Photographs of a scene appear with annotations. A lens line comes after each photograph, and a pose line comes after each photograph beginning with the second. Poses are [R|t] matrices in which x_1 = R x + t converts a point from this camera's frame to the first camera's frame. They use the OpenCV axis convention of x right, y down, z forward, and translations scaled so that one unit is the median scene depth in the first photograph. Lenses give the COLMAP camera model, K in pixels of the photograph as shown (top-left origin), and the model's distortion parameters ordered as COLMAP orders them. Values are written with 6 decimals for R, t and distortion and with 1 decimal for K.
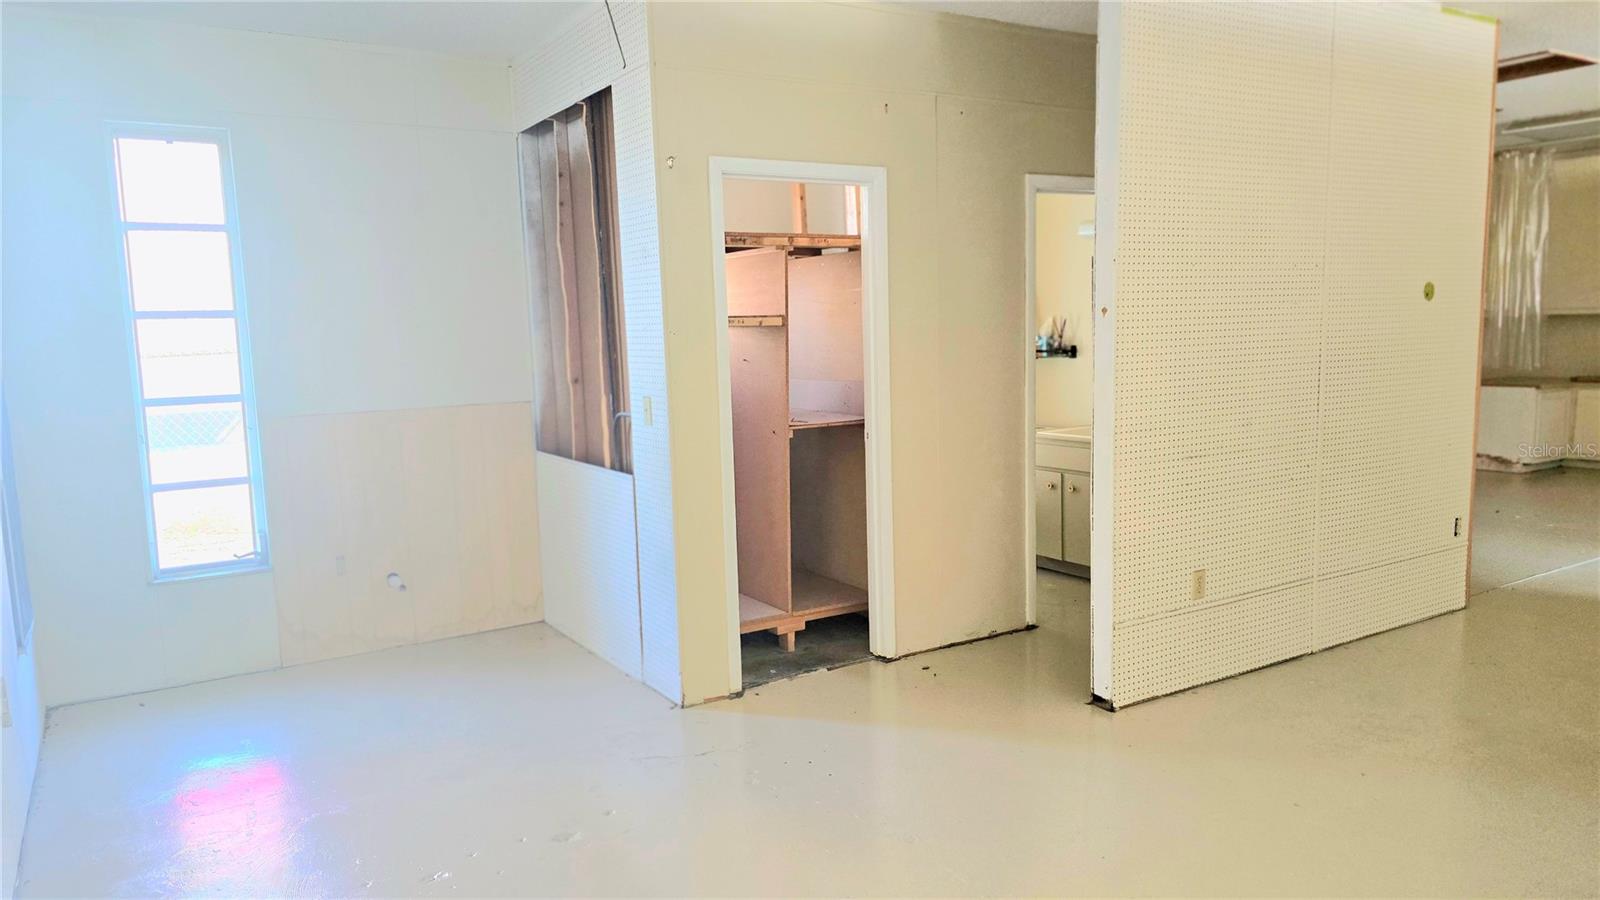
lens RADIAL K [[1078.3, 0, 805.8], [0, 1078.3, 451.8], [0, 0, 1]] dist [0.079534, -0.079043]
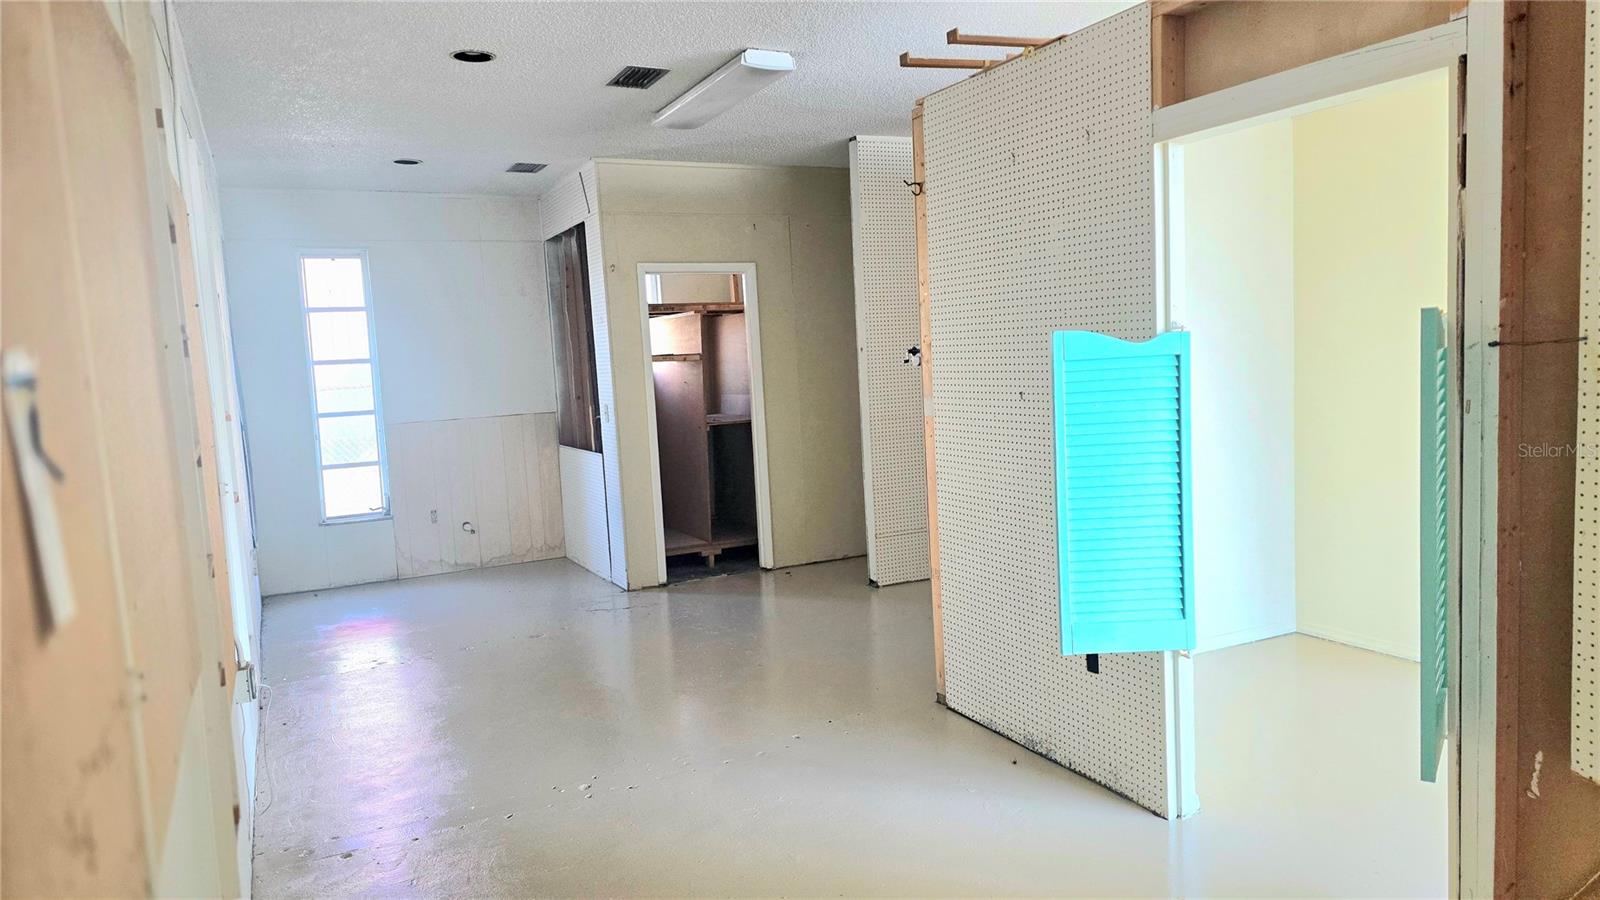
lens RADIAL K [[1061.9, 0, 834.2], [0, 1061.9, 439.5], [0, 0, 1]] dist [0.054313, -0.078266]
pose [[0.996907, -0.015718, -0.077001, 0.293880], [0.013199, 0.999364, -0.033121, 0.054717], [0.077473, 0.032002, 0.996481, -0.541375]]
